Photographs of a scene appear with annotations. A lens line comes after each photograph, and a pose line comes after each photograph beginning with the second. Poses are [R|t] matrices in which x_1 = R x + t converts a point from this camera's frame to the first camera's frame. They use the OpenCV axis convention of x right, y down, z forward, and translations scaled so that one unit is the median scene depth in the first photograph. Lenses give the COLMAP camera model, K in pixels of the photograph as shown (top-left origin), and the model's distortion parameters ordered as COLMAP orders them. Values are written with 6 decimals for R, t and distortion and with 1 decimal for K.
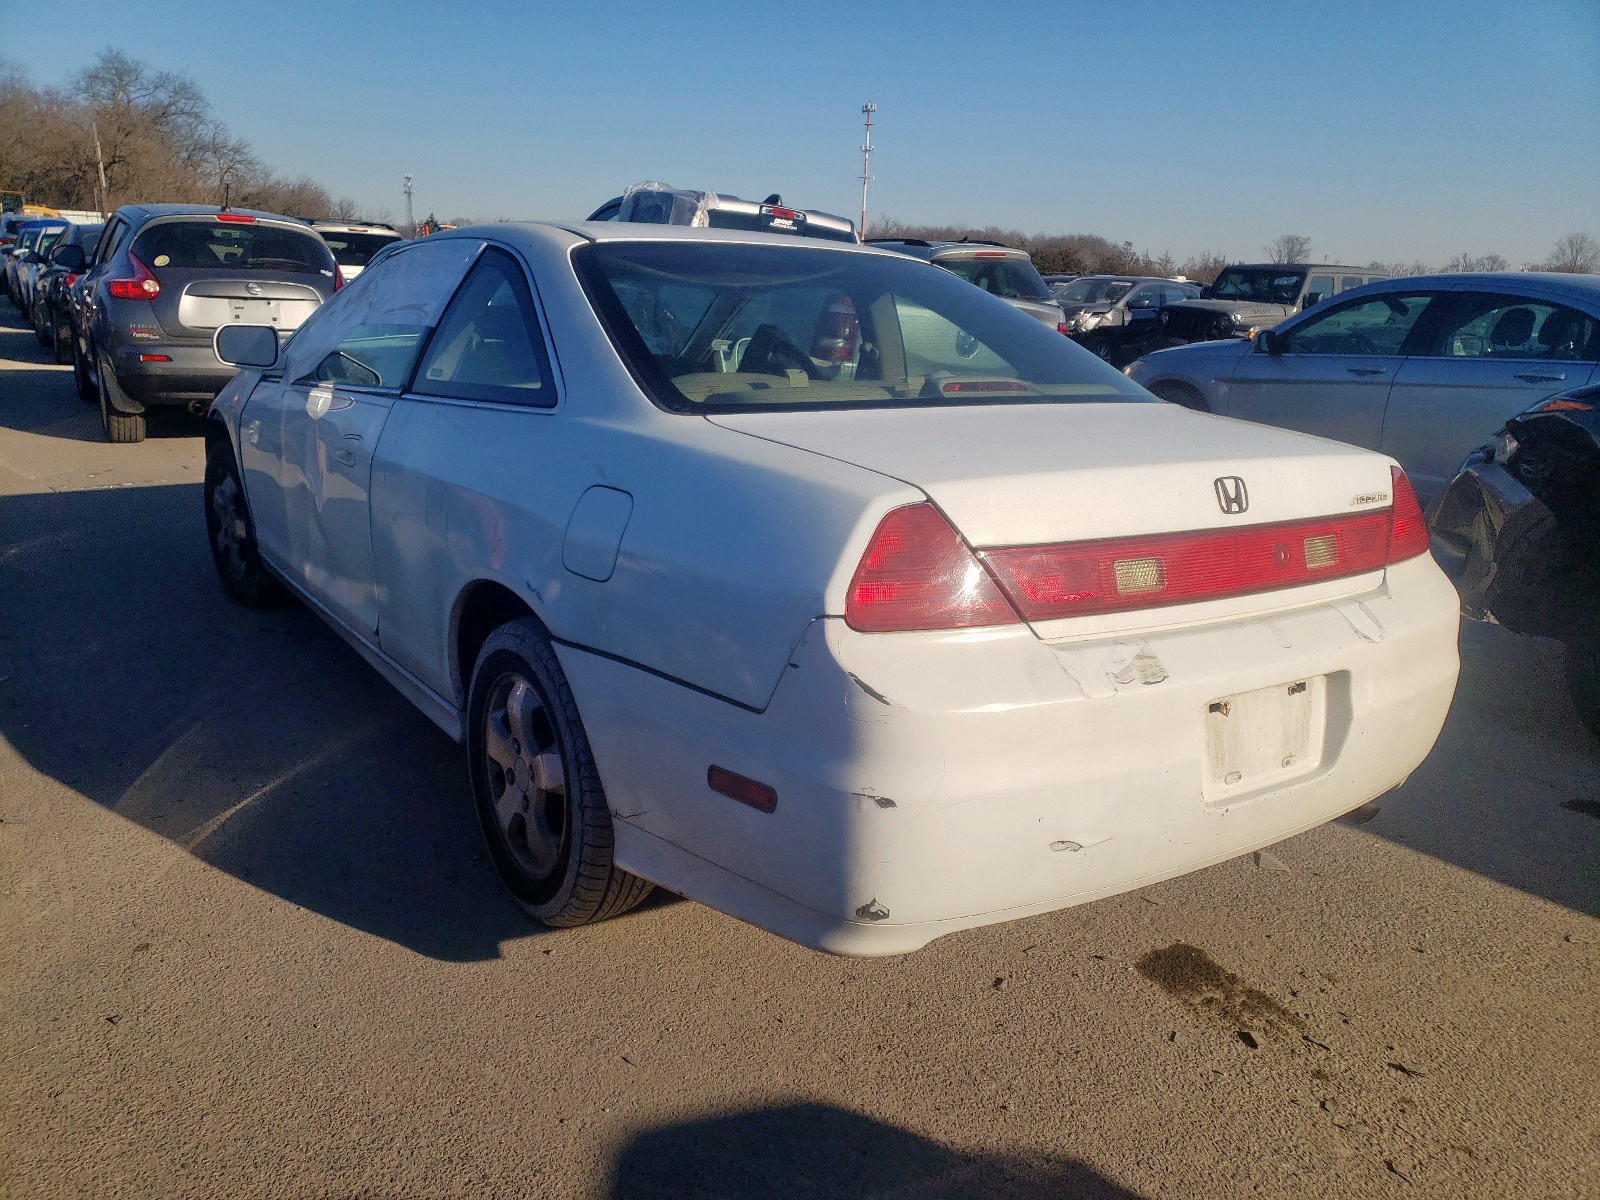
lens RADIAL K [[1178.3, 0, 799.6], [0, 1178.3, 597.2], [0, 0, 1]] dist [0.009402, 0.005893]
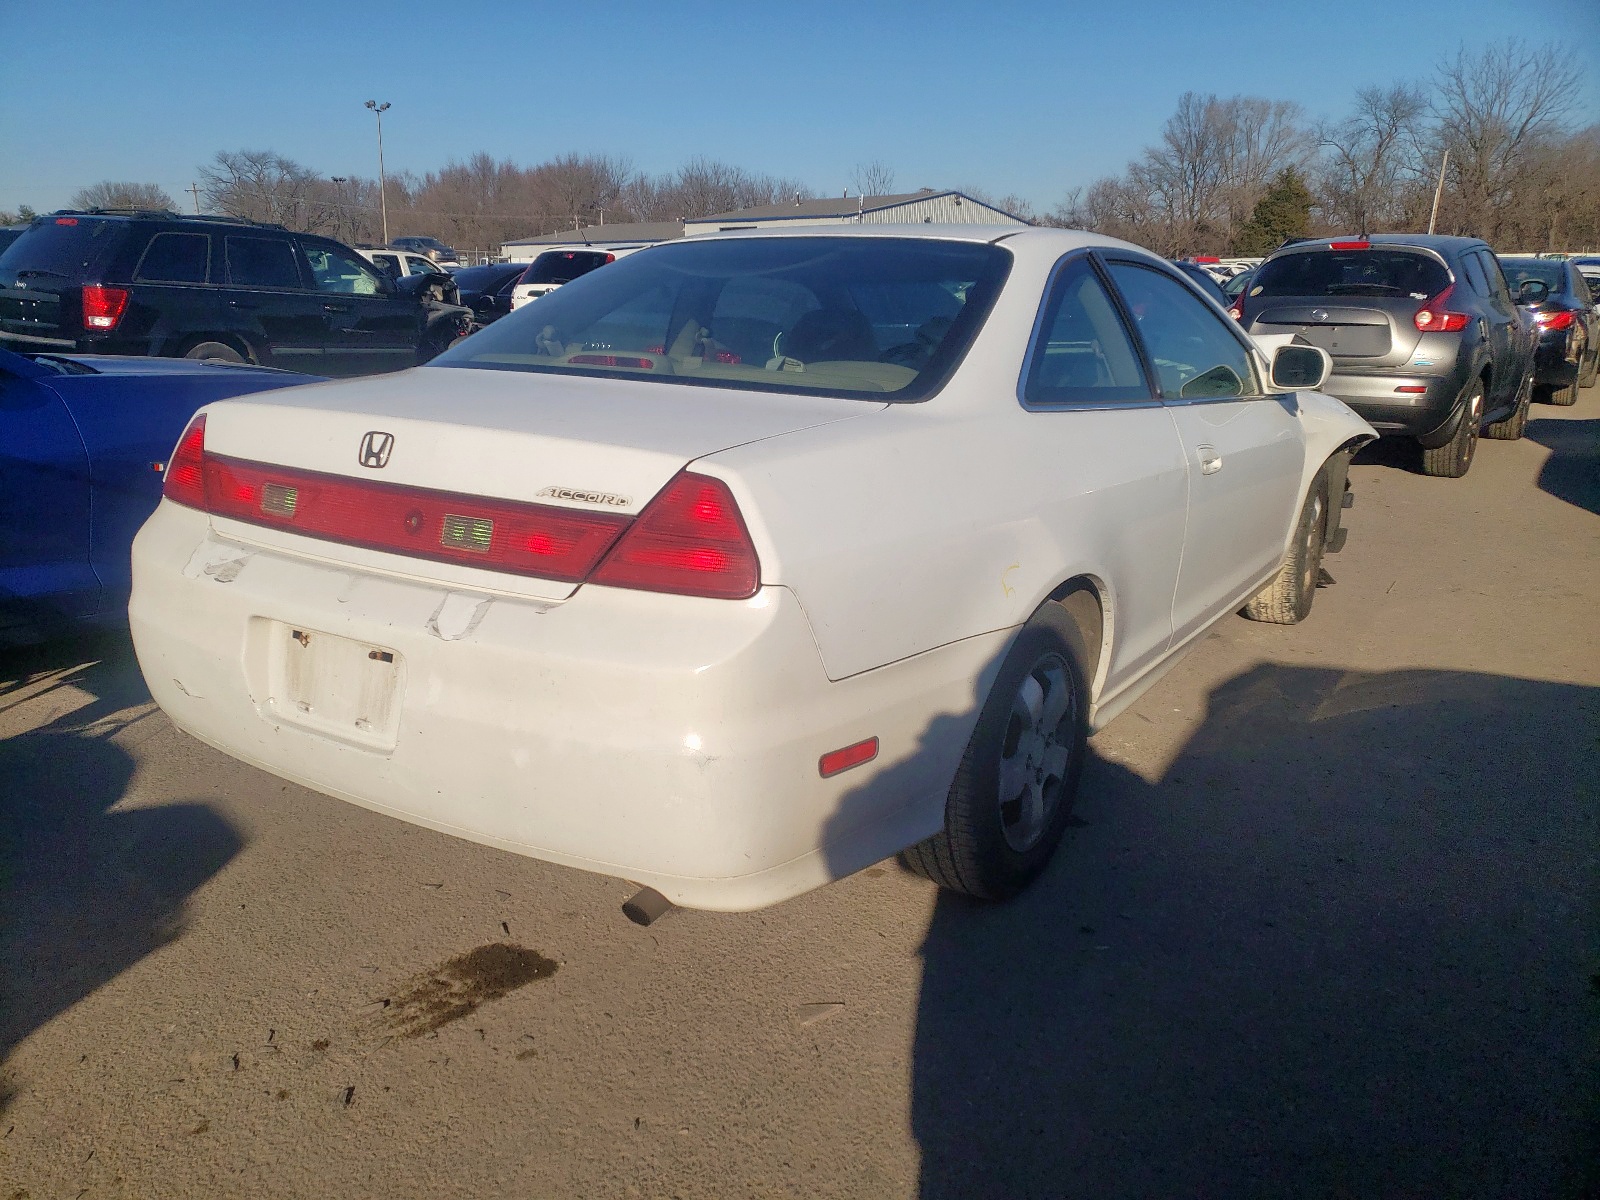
lens RADIAL K [[1207.2, 0, 799.5], [0, 1207.2, 602.7], [0, 0, 1]] dist [0.013778, -0.005147]
pose [[0.408767, 0.194379, -0.891699, 1.438209], [-0.225911, 0.968199, 0.107495, -0.149806], [0.884236, 0.157504, 0.439680, 0.860204]]
